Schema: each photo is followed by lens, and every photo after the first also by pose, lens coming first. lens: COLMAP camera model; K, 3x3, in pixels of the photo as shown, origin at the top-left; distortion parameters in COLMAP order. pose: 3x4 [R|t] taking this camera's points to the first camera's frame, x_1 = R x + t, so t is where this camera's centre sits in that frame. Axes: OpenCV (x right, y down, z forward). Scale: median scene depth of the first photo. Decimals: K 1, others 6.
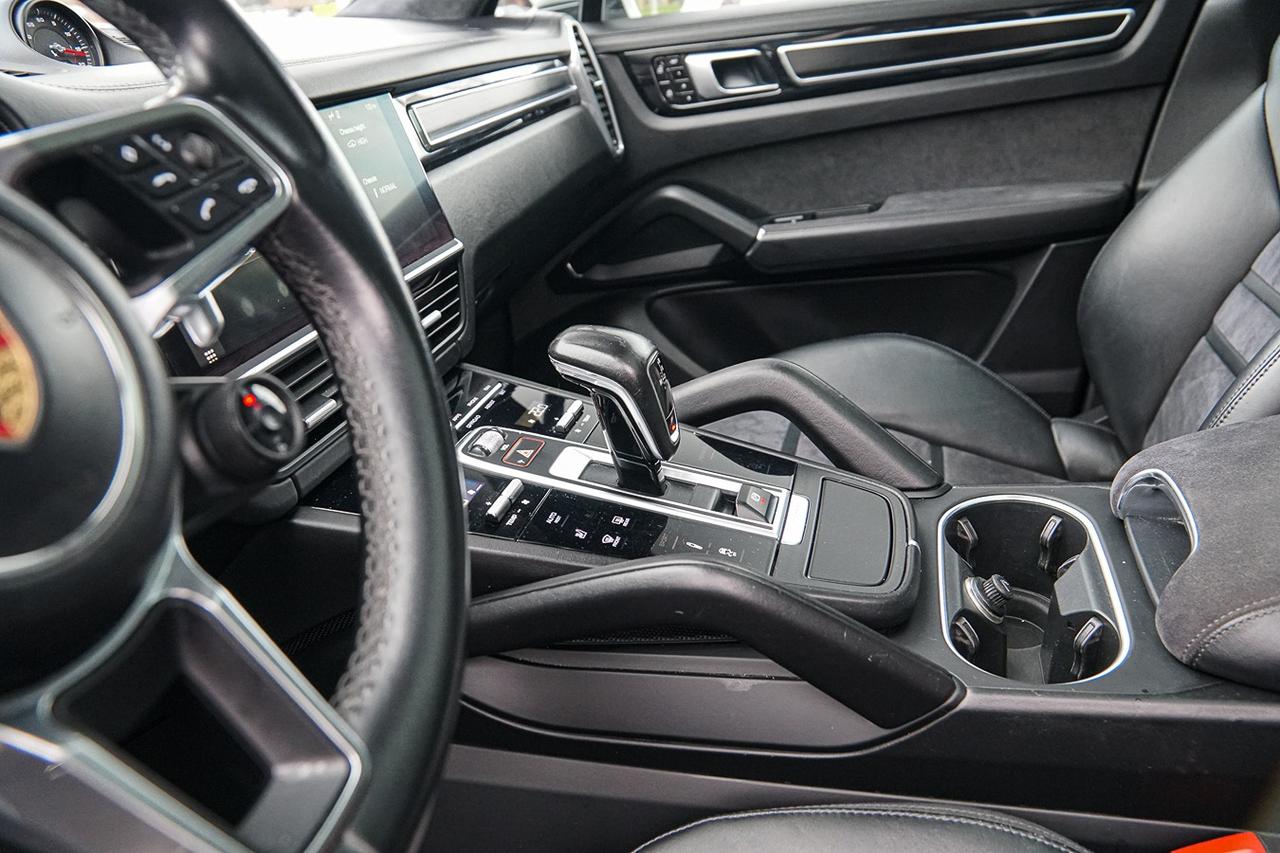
lens RADIAL K [[1002.6, 0, 624.0], [0, 1002.6, 427.1], [0, 0, 1]] dist [-0.133335, 0.103718]
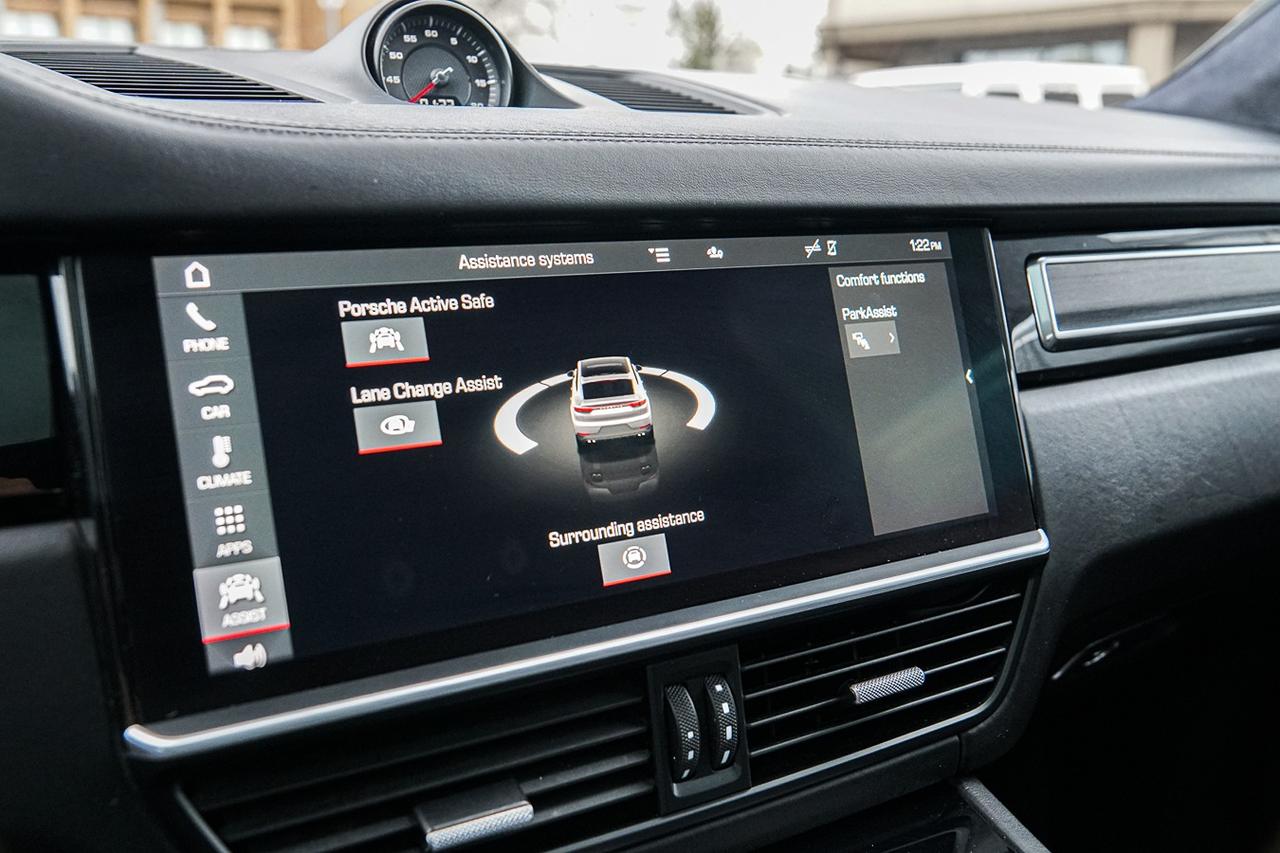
lens RADIAL K [[1272.8, 0, 636.8], [0, 1272.8, 435.0], [0, 0, 1]] dist [-0.053196, 0.000000]
pose [[0.733445, 0.232604, -0.638712, 0.047139], [-0.329994, 0.943319, -0.035404, -0.093274], [0.594274, 0.236738, 0.768631, 0.248133]]
